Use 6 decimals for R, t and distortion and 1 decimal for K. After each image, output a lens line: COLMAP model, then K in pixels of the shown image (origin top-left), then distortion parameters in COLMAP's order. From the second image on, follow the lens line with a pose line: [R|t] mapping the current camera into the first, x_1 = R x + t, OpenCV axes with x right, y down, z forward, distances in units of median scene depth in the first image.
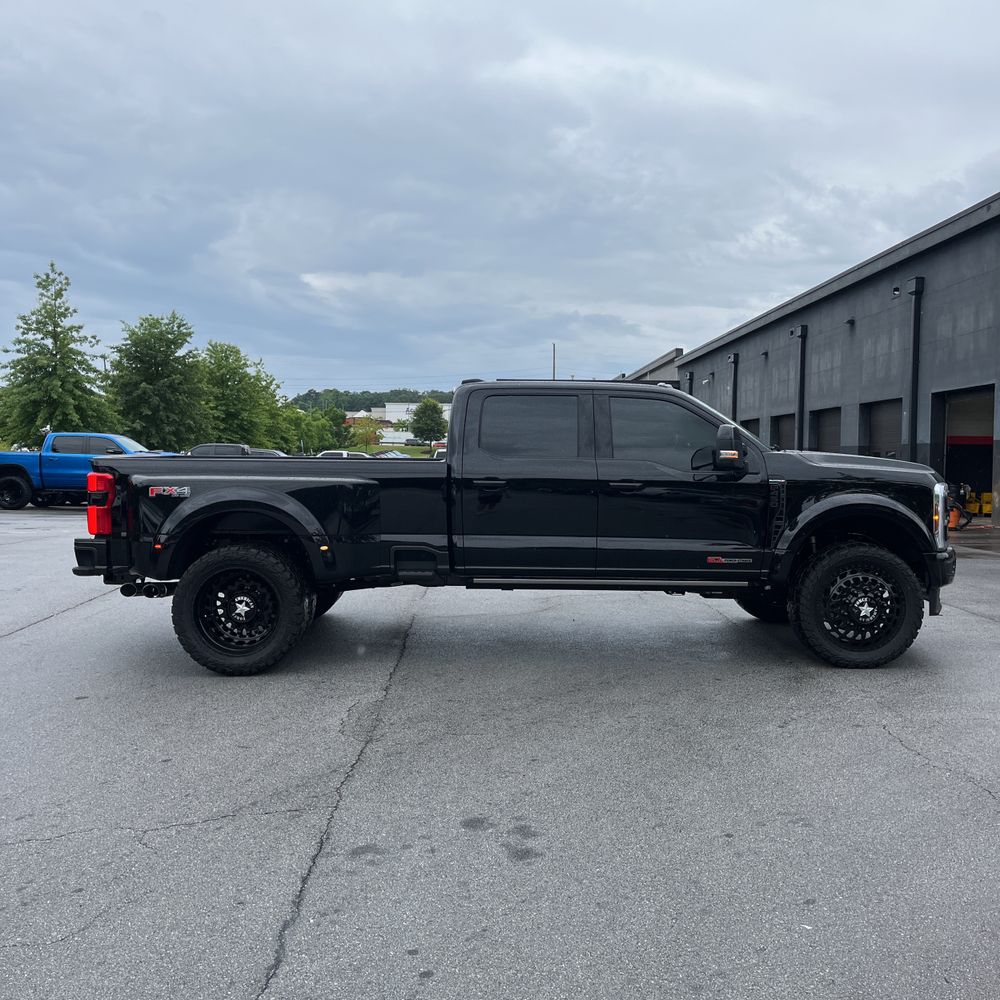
lens RADIAL K [[994.8, 0, 500.0], [0, 994.8, 500.0], [0, 0, 1]] dist [0.058425, -0.011030]
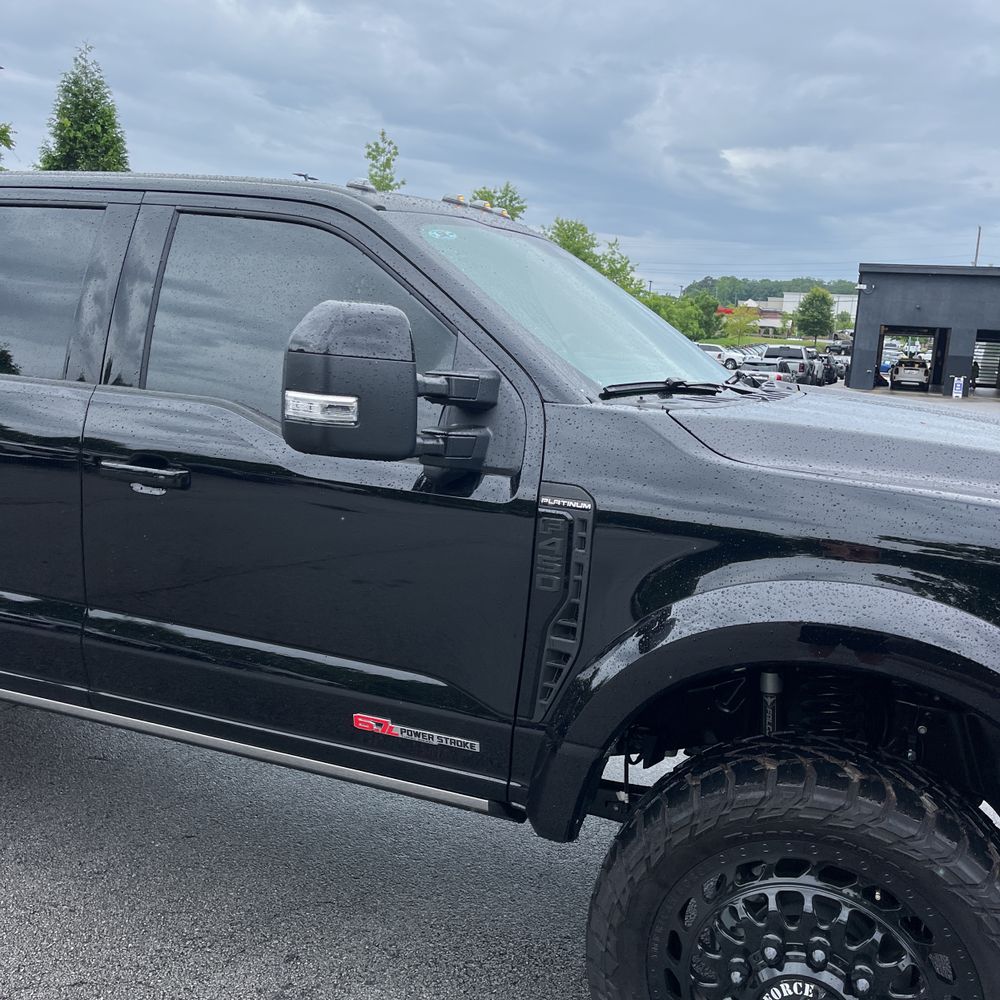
lens RADIAL K [[1015.5, 0, 494.4], [0, 1015.5, 505.8], [0, 0, 1]] dist [0.058555, -0.049119]
pose [[0.922542, 0.108620, -0.370294, 0.063615], [-0.067097, 0.990103, 0.123267, -0.009386], [0.380018, -0.088873, 0.920700, 0.123580]]
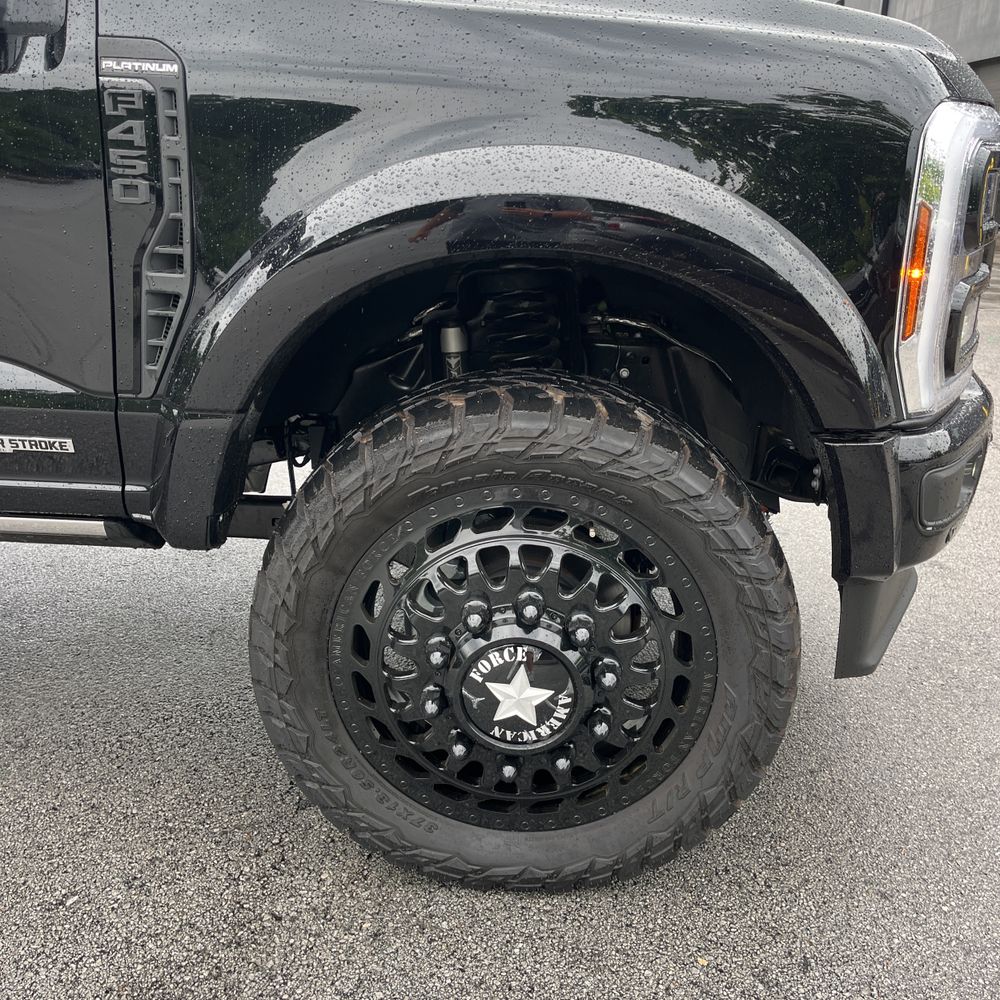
lens RADIAL K [[1017.4, 0, 498.2], [0, 1017.4, 516.3], [0, 0, 1]] dist [0.040712, -0.008130]
pose [[0.996882, 0.044453, -0.065199, 0.063242], [-0.023360, 0.955446, 0.294241, 0.000906], [0.075374, -0.291800, 0.953505, 0.135055]]
